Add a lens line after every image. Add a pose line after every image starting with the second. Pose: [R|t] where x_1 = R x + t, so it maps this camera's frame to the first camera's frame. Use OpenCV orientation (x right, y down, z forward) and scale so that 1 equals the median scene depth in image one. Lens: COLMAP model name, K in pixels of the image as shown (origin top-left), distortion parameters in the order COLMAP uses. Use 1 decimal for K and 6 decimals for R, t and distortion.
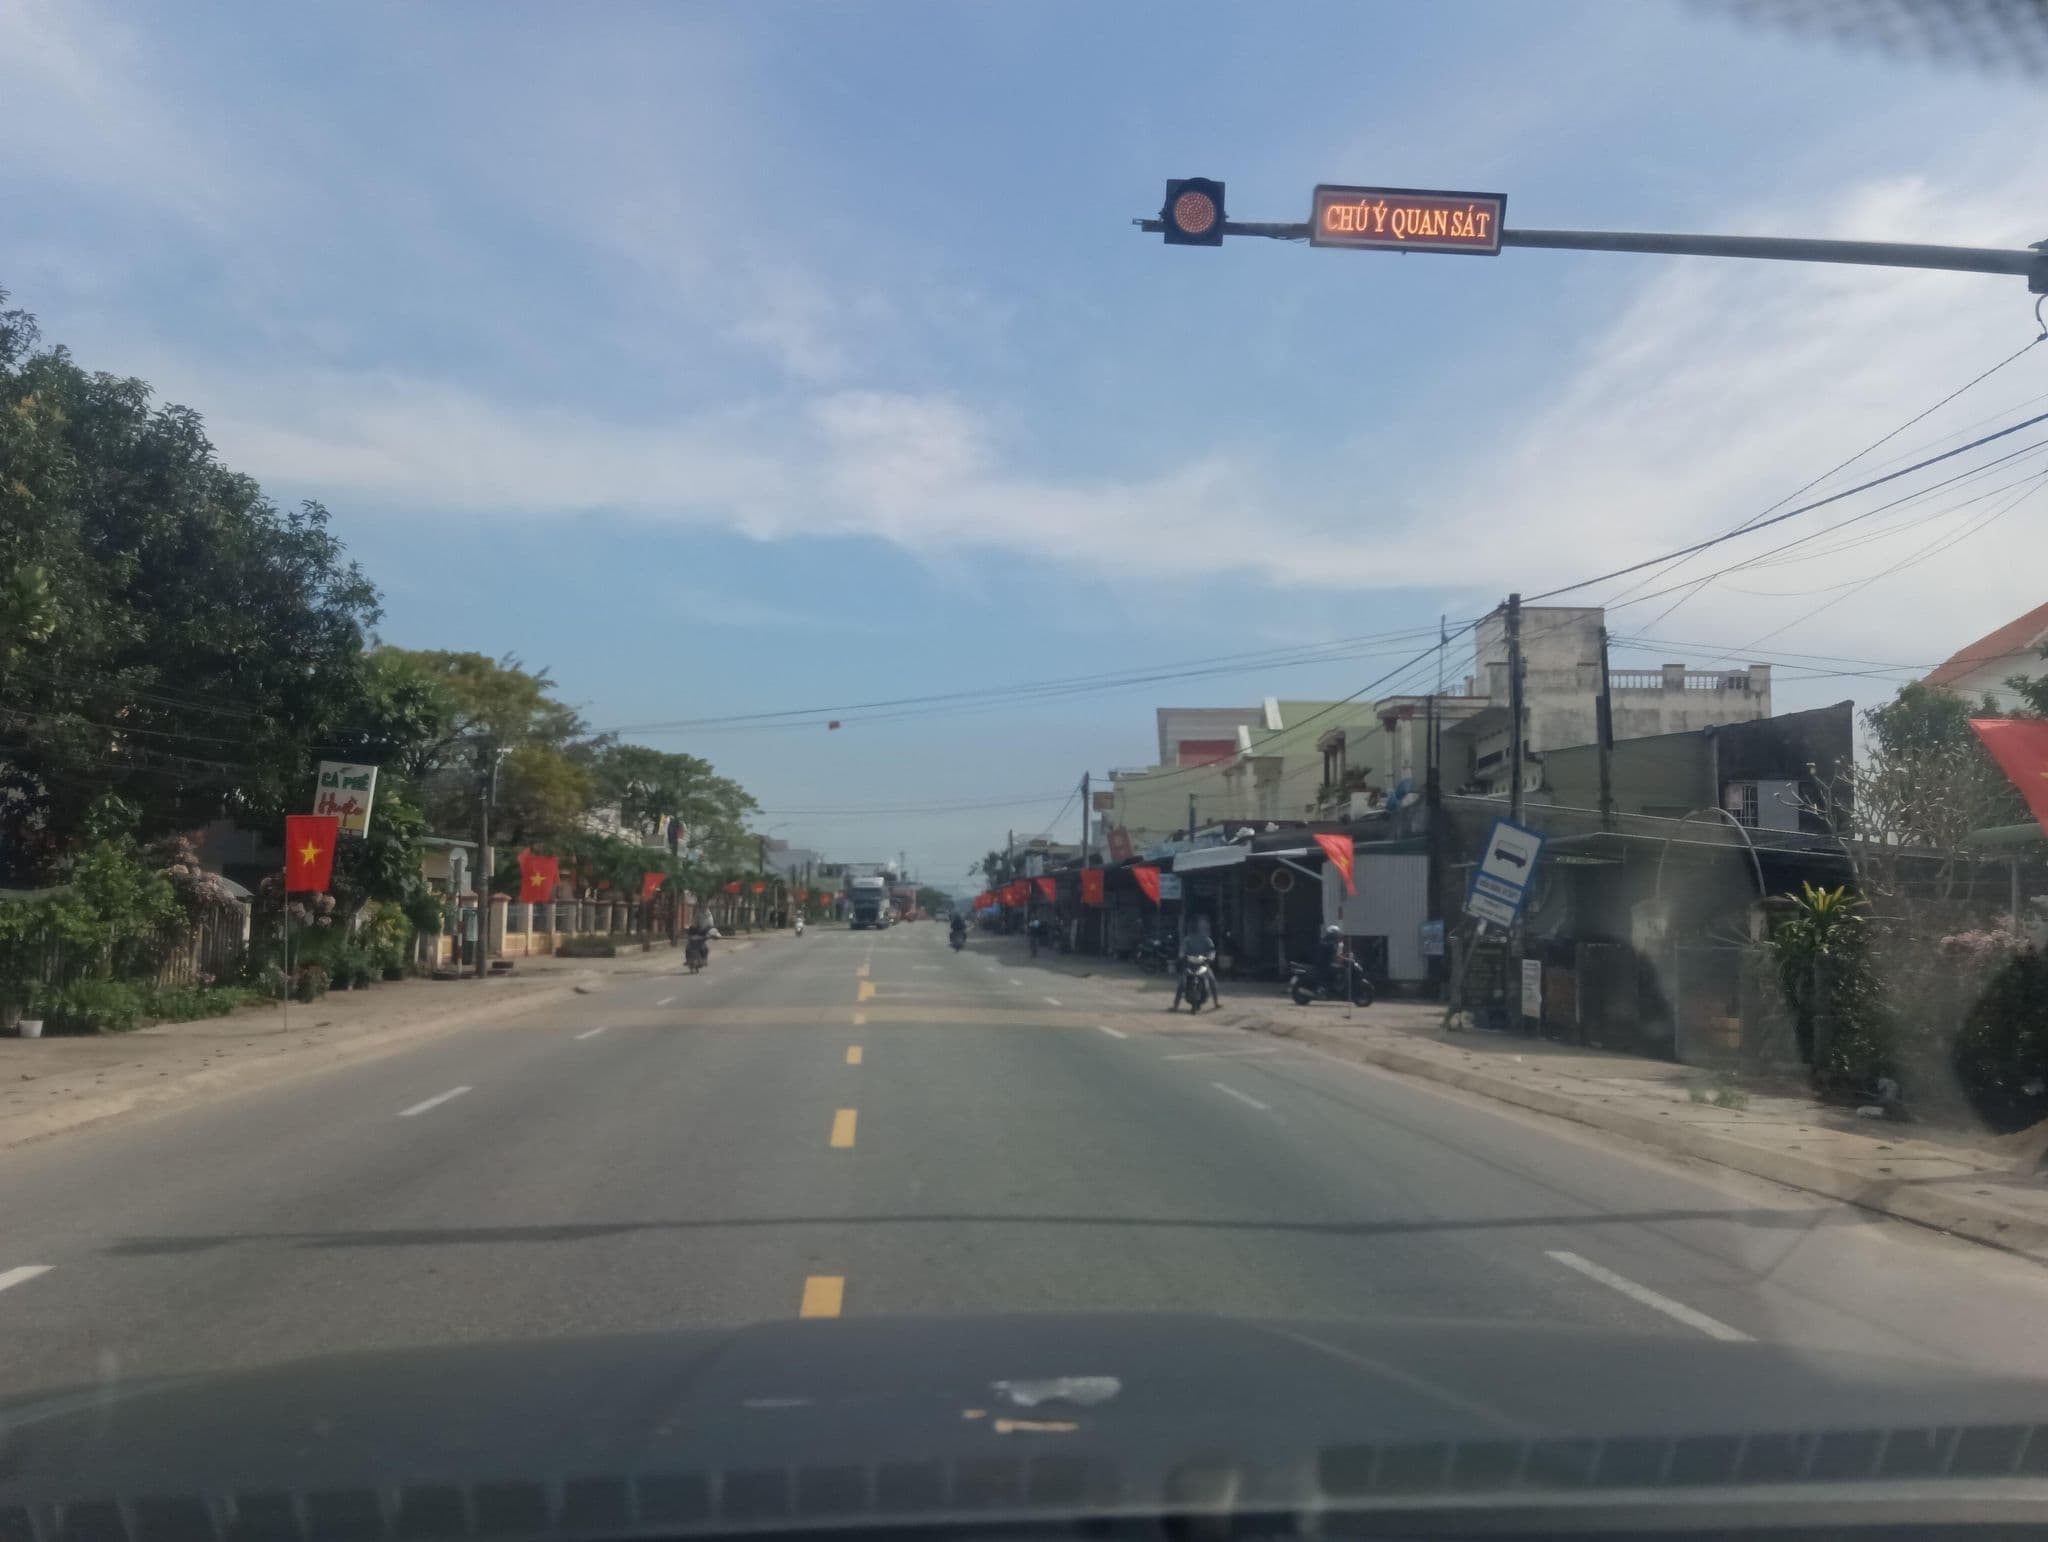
lens RADIAL K [[1859.6, 0, 1079.4], [0, 1859.6, 742.1], [0, 0, 1]] dist [-0.003817, -0.009487]
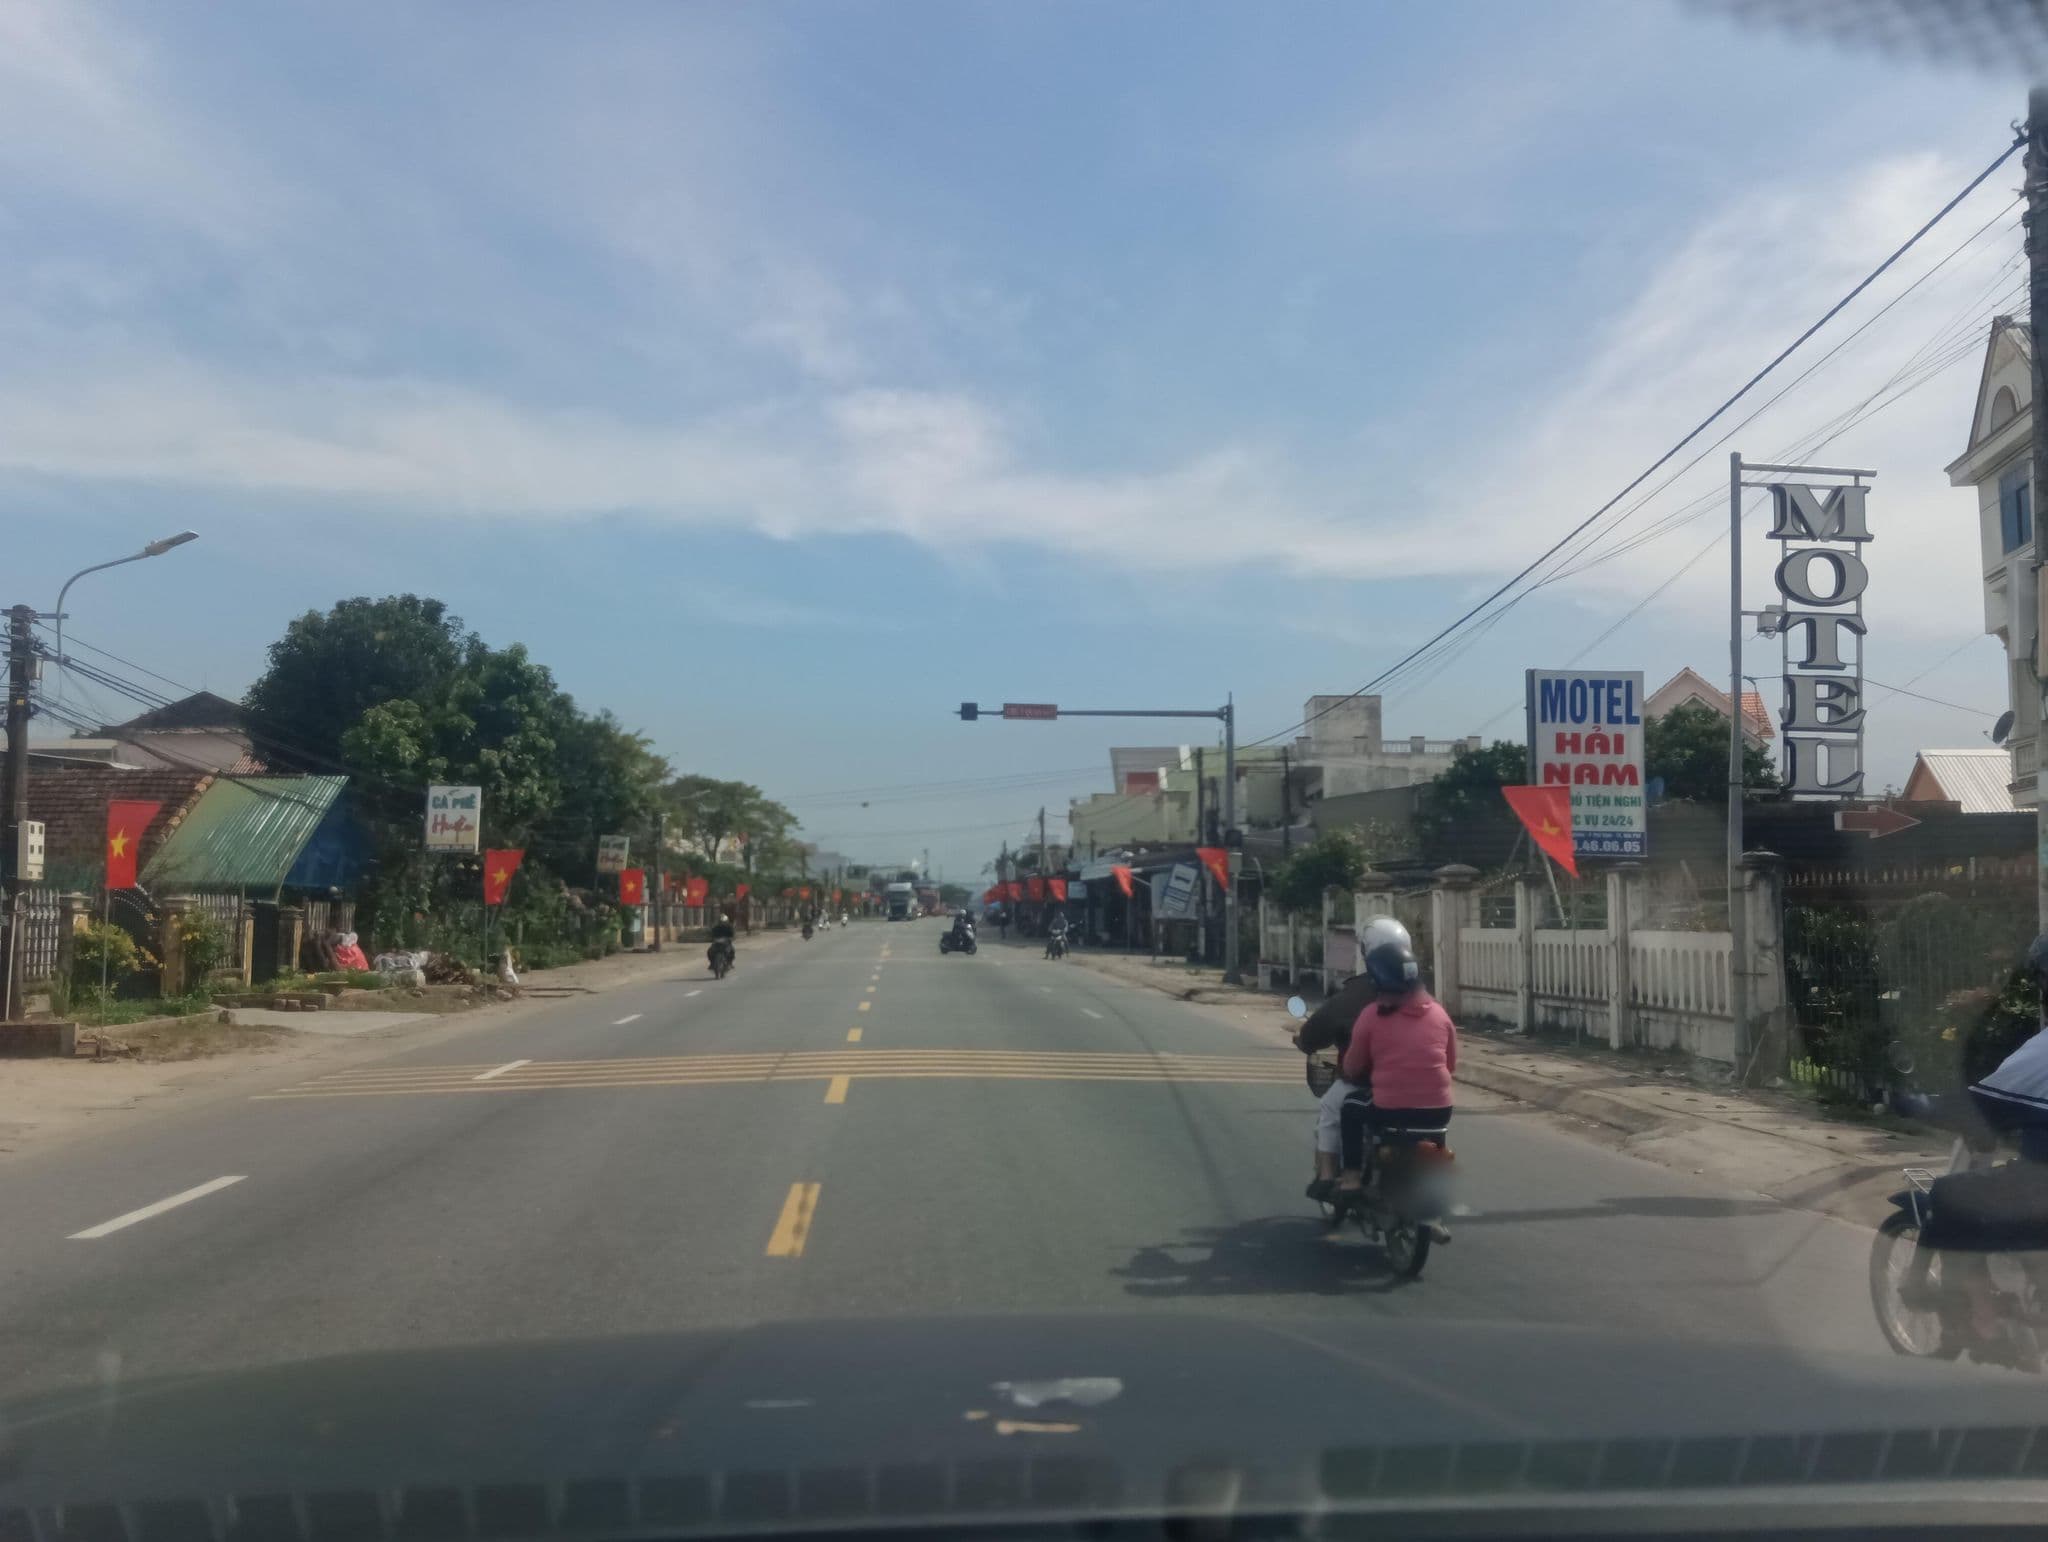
lens RADIAL K [[1877.9, 0, 1024.0], [0, 1877.9, 771.0], [0, 0, 1]] dist [0.005002, 0.007195]
pose [[0.998925, -0.017580, -0.042881, 0.021915], [0.018402, 0.999653, 0.018847, -0.016198], [0.042535, -0.019616, 0.998902, -0.176651]]
